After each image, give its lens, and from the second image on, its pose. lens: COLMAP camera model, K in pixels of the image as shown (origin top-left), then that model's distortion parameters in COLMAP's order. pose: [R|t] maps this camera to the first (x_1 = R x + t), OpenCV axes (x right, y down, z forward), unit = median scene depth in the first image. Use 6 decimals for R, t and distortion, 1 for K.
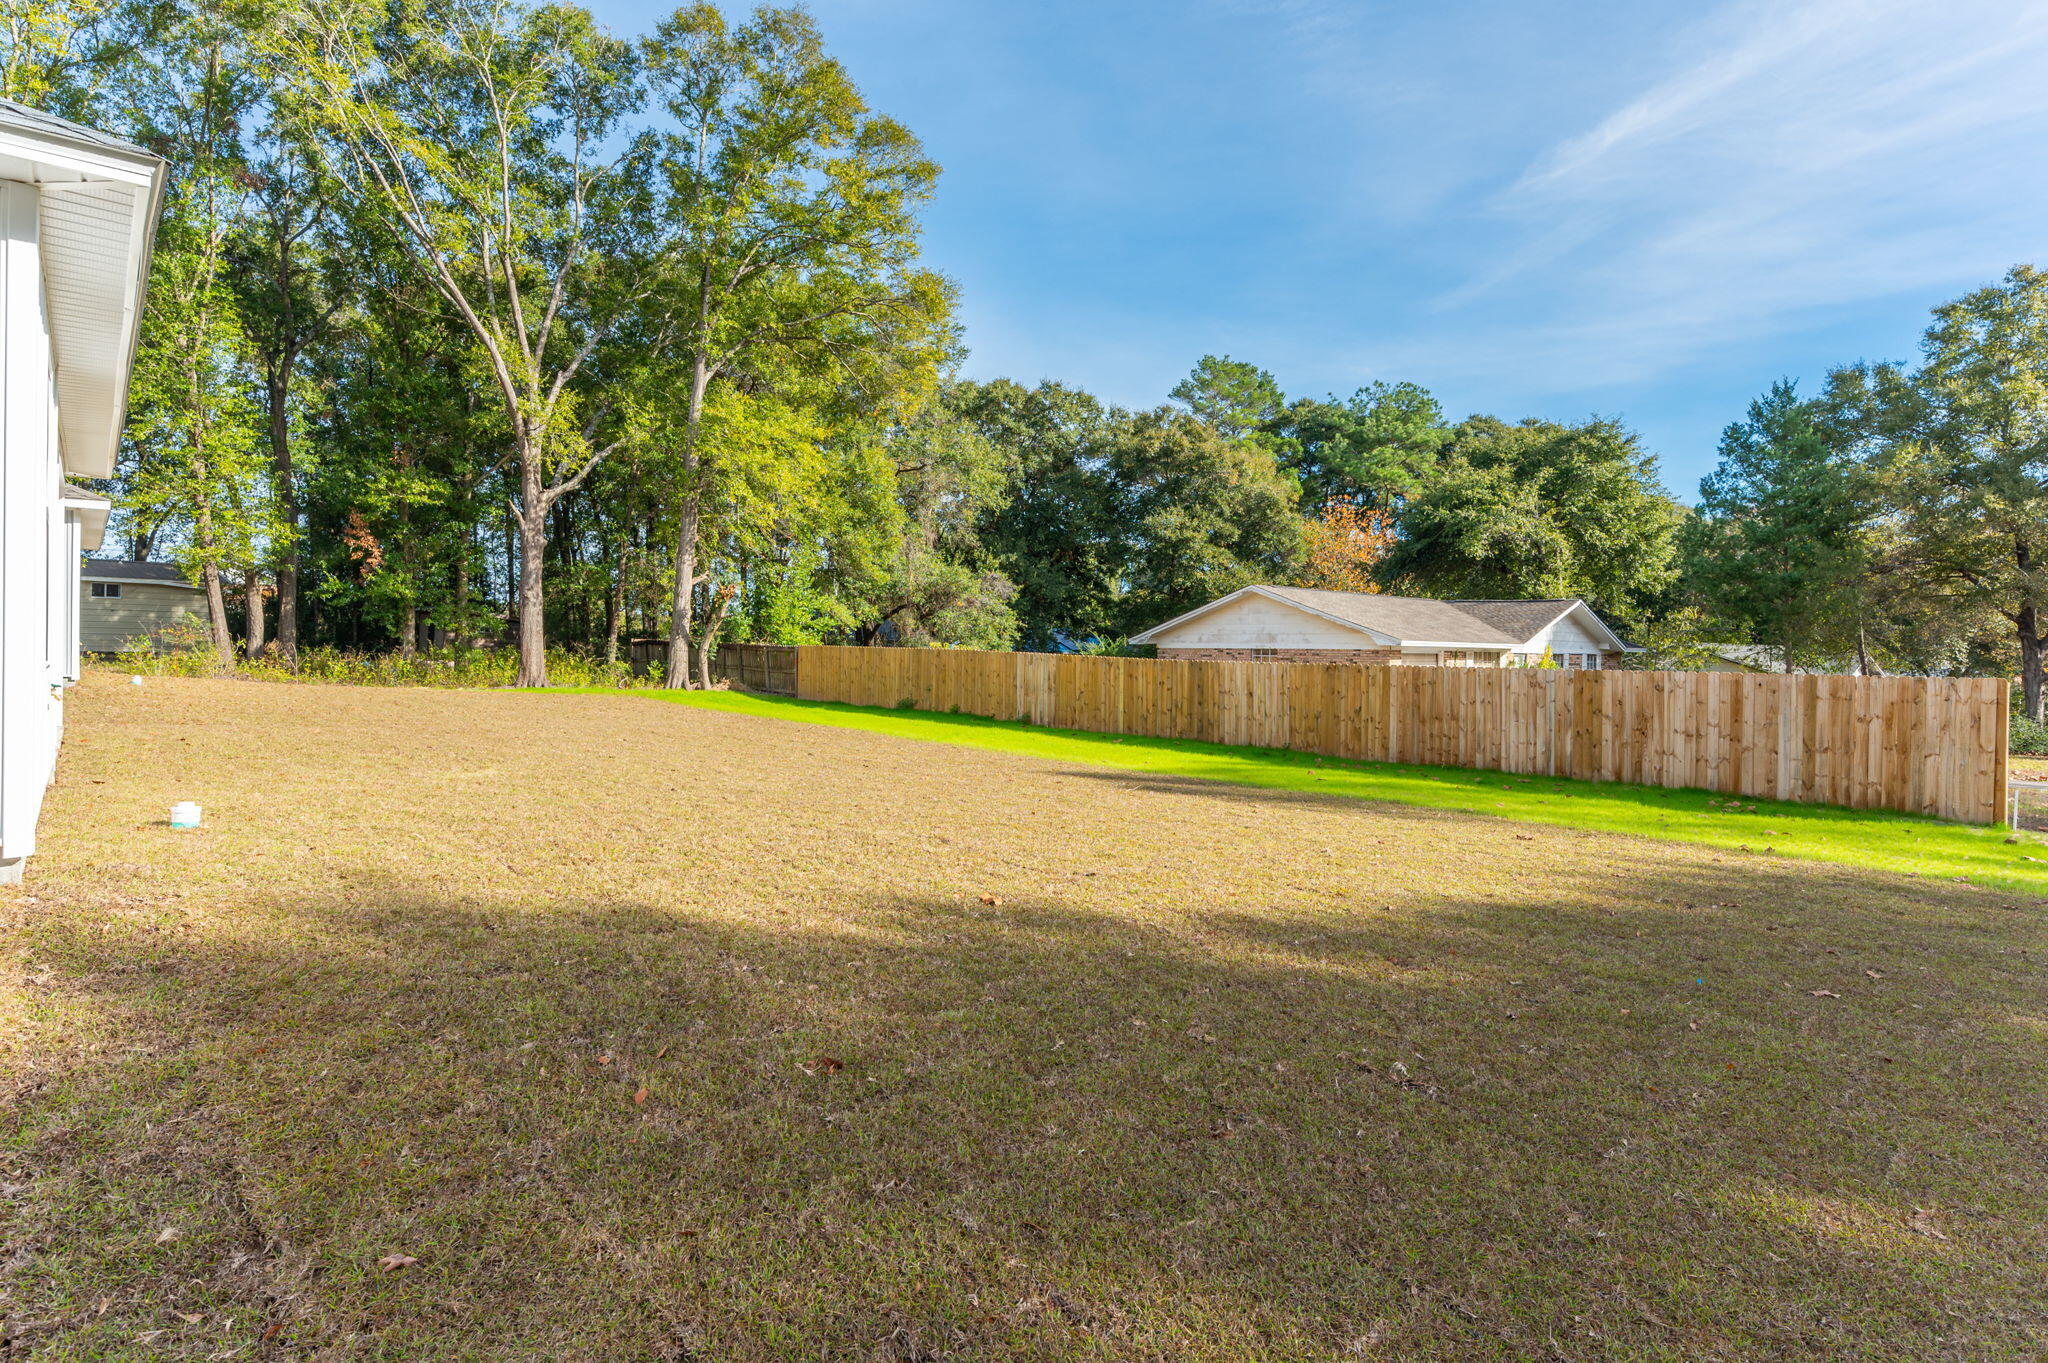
lens RADIAL K [[1060.1, 0, 1036.9], [0, 1060.1, 677.7], [0, 0, 1]] dist [-0.014866, 0.001698]
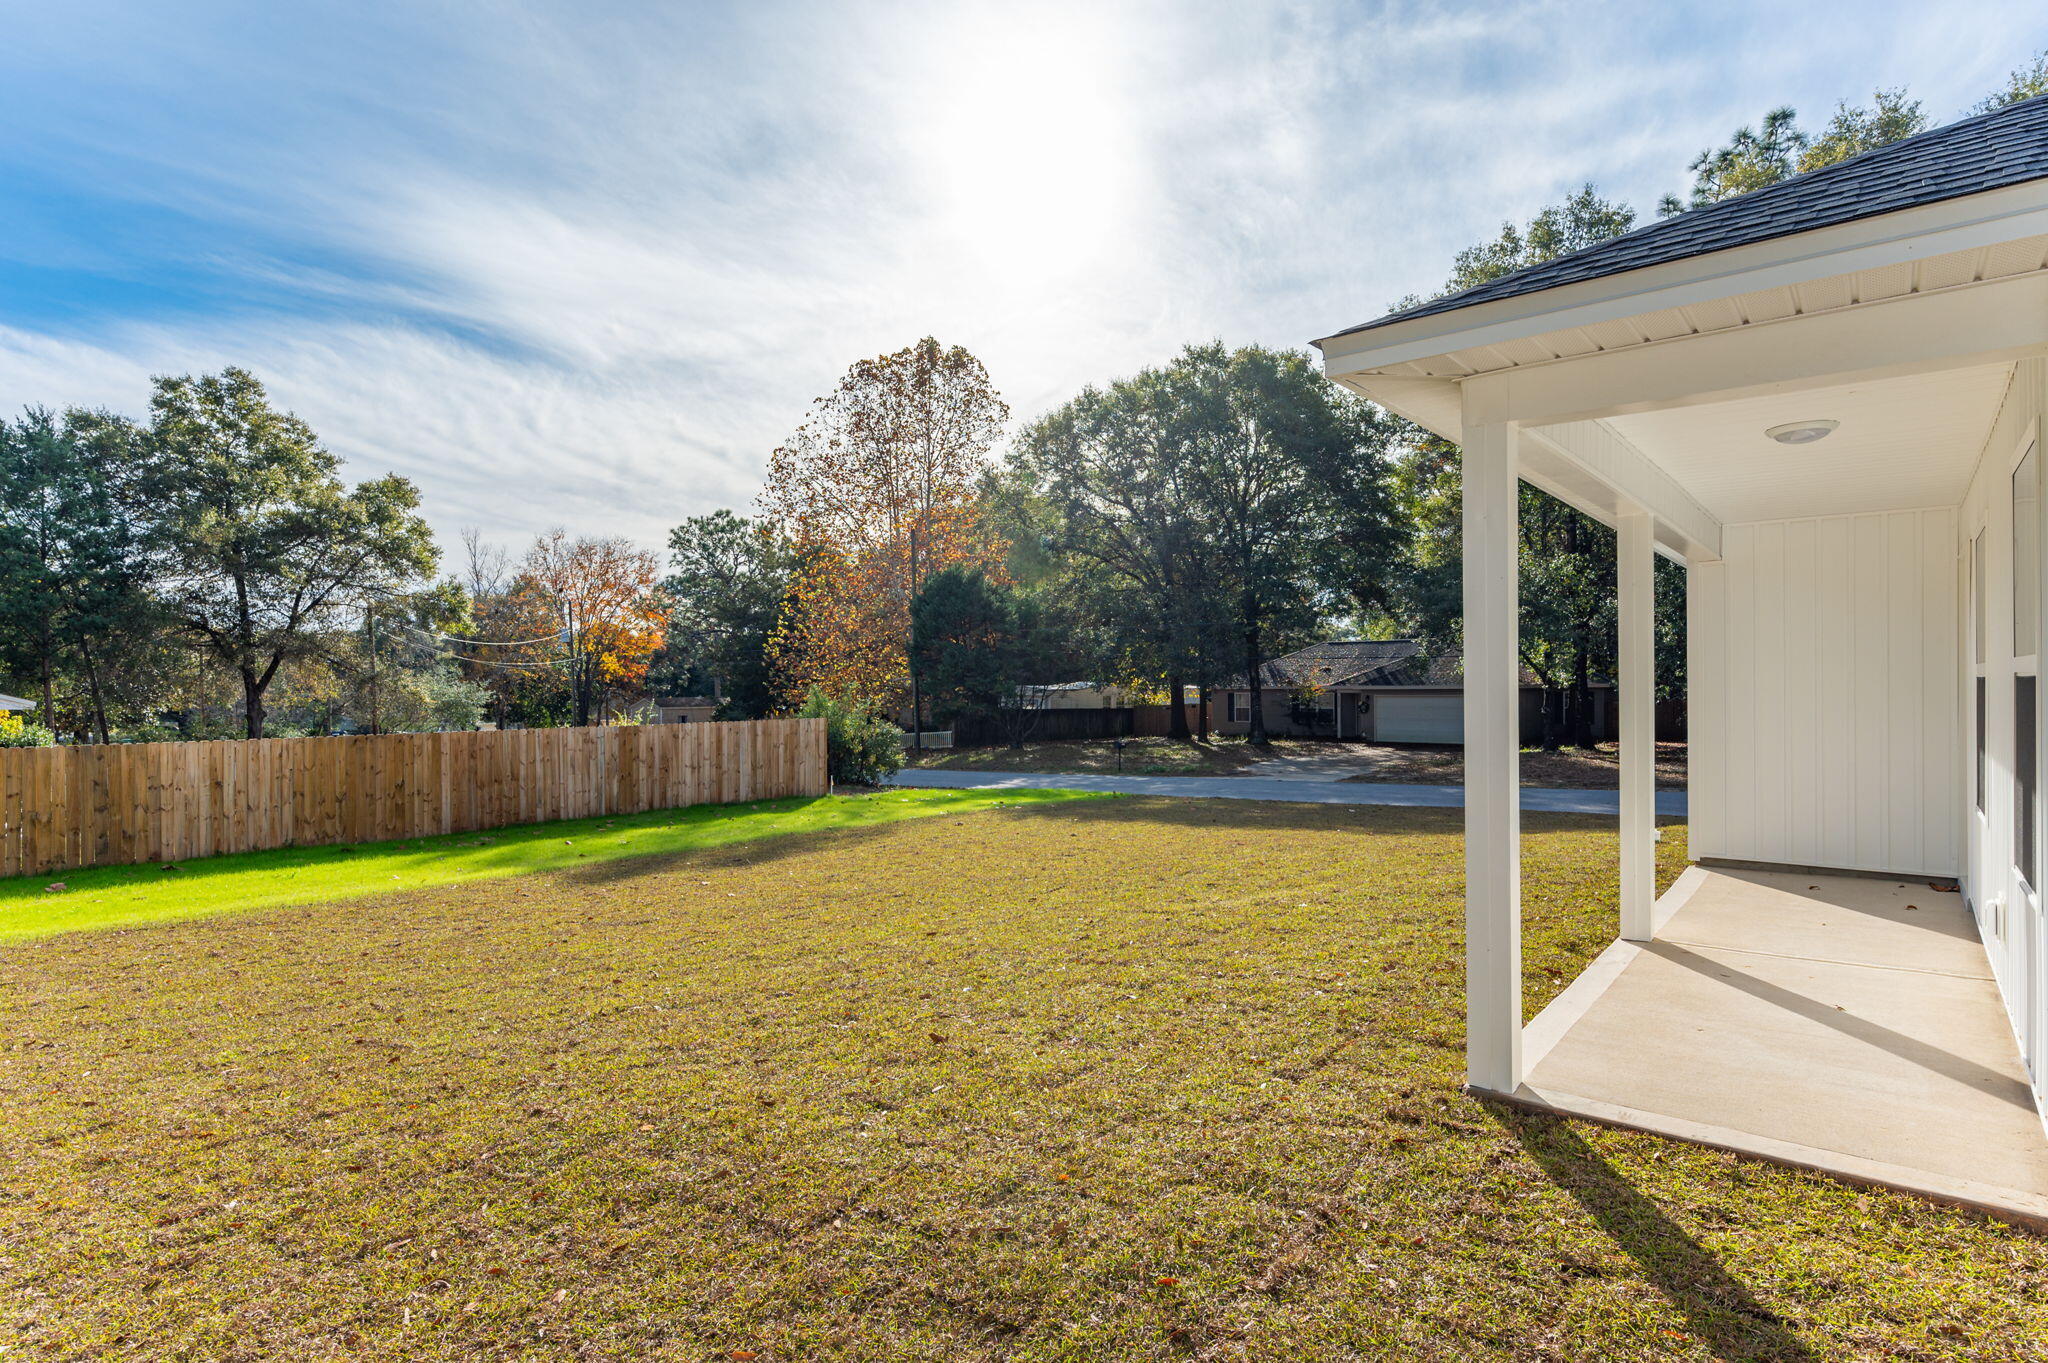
lens RADIAL K [[1060.1, 0, 1021.2], [0, 1060.1, 676.7], [0, 0, 1]] dist [-0.014866, 0.001698]
pose [[-0.161673, -0.001539, 0.986843, -0.721365], [0.035239, 0.999352, 0.007332, -0.052839], [-0.986215, 0.035961, -0.161514, 0.668116]]
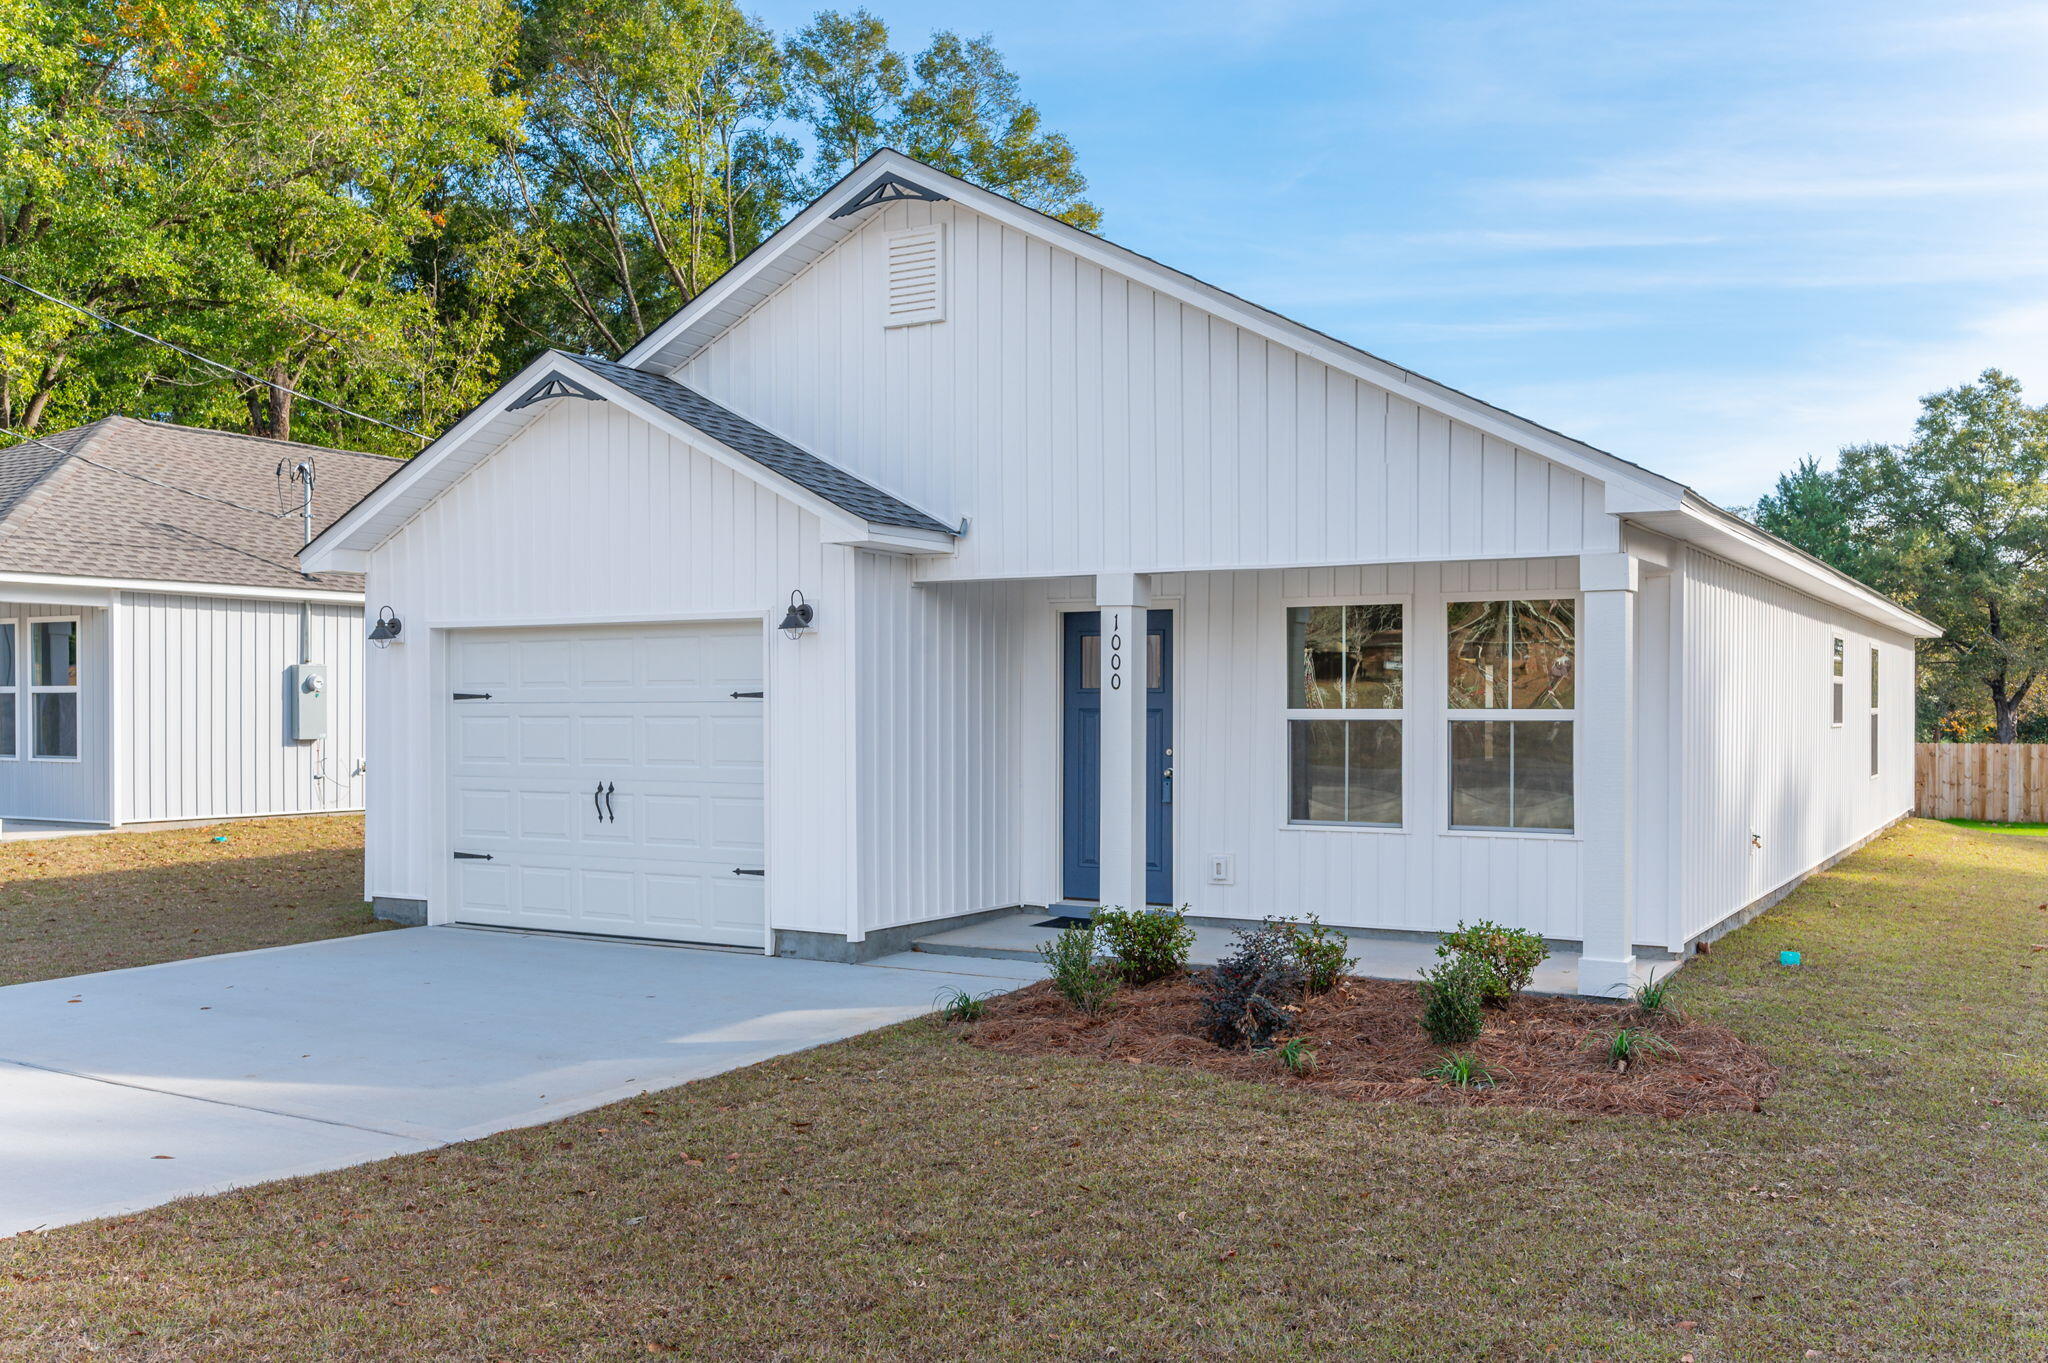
lens RADIAL K [[1776.7, 0, 1032.3], [0, 1776.7, 700.4], [0, 0, 1]] dist [-0.026136, -0.000571]
pose [[0.946073, -0.008209, 0.323848, -1.256947], [0.018729, 0.999393, -0.029383, -0.015159], [-0.323410, 0.033864, 0.945653, -0.850850]]
